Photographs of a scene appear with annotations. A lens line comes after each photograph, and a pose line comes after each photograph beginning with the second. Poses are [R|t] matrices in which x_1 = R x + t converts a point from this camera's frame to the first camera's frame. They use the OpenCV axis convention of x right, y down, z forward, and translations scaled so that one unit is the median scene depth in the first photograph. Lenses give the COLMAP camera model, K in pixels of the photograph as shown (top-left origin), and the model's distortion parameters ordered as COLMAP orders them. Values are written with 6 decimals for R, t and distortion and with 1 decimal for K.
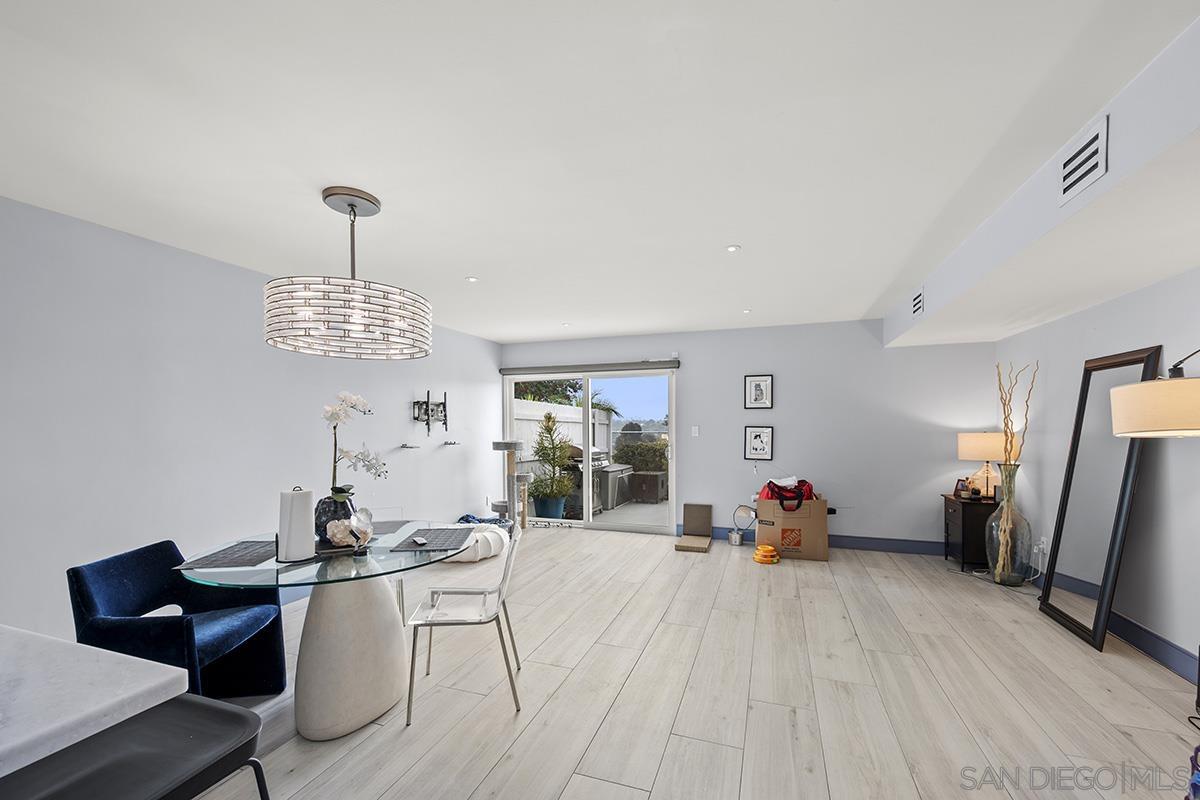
lens RADIAL K [[480.1, 0, 593.6], [0, 480.1, 431.6], [0, 0, 1]] dist [-0.001872, -0.000620]
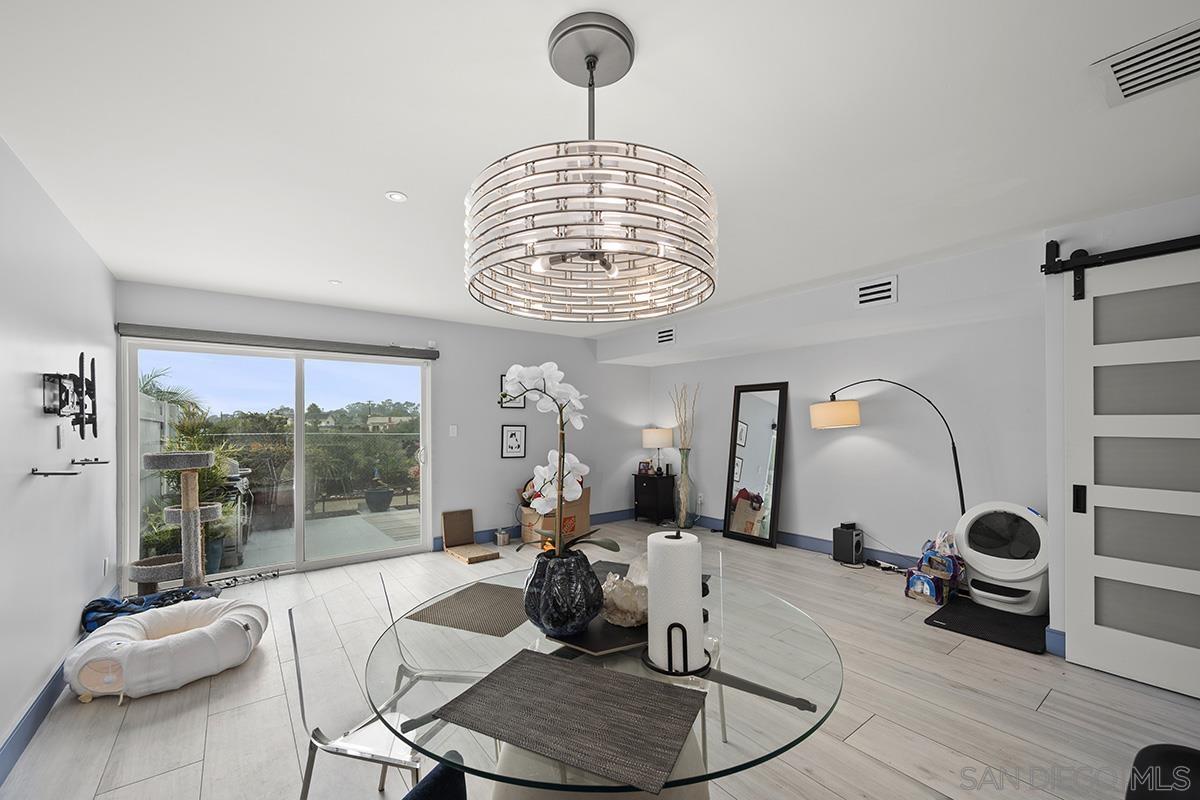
lens RADIAL K [[480.1, 0, 594.9], [0, 480.1, 419.3], [0, 0, 1]] dist [-0.001872, -0.000620]
pose [[0.554237, 0.005585, 0.832340, -0.417902], [0.013718, 0.999780, -0.015843, -0.004605], [-0.832246, 0.020198, 0.554039, 0.284098]]
